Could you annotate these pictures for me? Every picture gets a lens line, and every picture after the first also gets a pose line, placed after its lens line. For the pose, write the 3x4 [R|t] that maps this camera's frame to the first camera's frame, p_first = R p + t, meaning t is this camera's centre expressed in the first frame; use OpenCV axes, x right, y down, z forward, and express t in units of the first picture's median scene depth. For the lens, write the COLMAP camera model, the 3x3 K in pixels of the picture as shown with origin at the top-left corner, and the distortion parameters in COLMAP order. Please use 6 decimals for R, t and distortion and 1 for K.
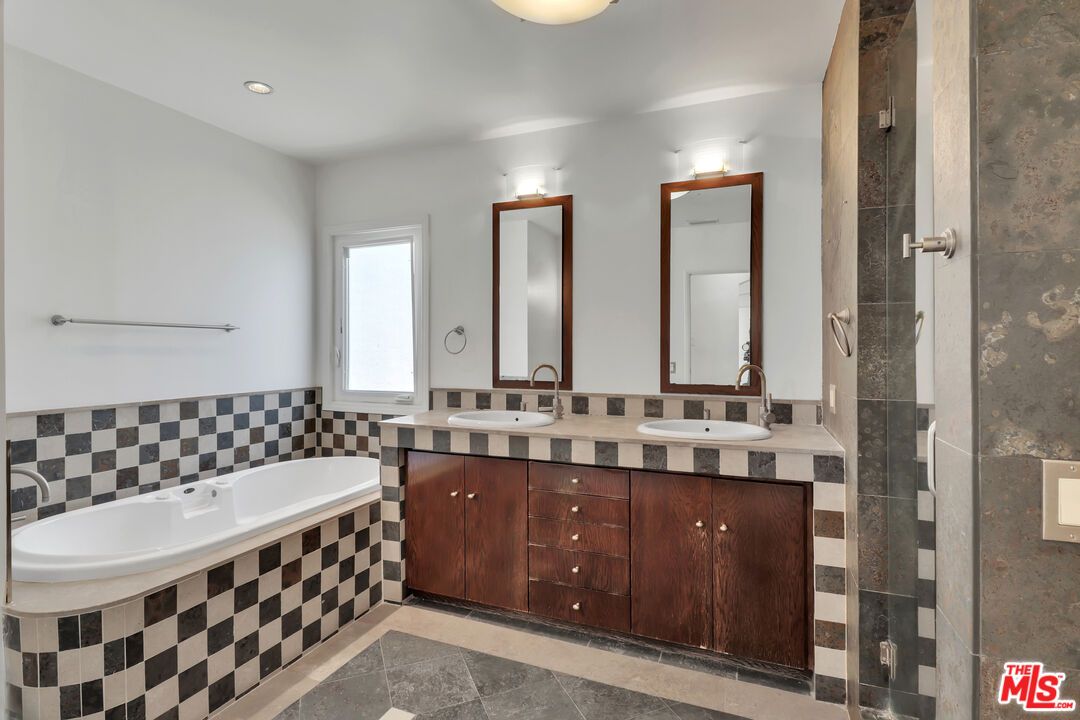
lens RADIAL K [[519.4, 0, 542.4], [0, 519.4, 350.6], [0, 0, 1]] dist [-0.003686, -0.001458]
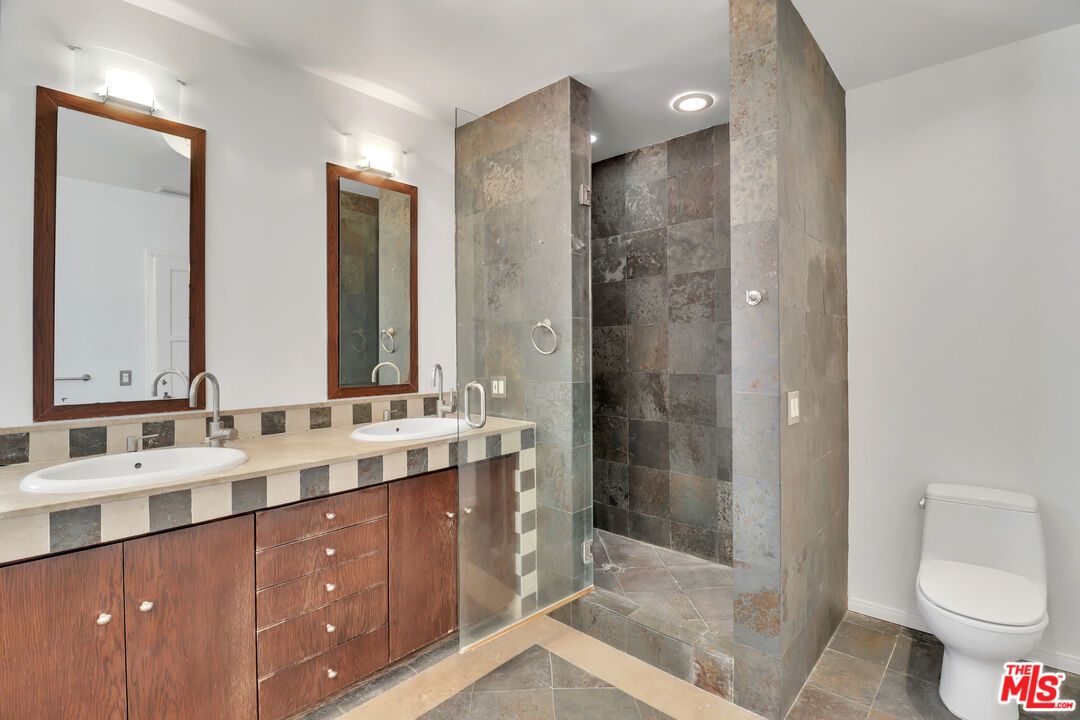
lens RADIAL K [[519.4, 0, 542.4], [0, 519.4, 350.6], [0, 0, 1]] dist [-0.003686, -0.001458]
pose [[0.343558, -0.007438, 0.939102, -0.540911], [0.008337, 0.999953, 0.004870, -0.003203], [-0.939094, 0.006157, 0.343604, 0.401228]]
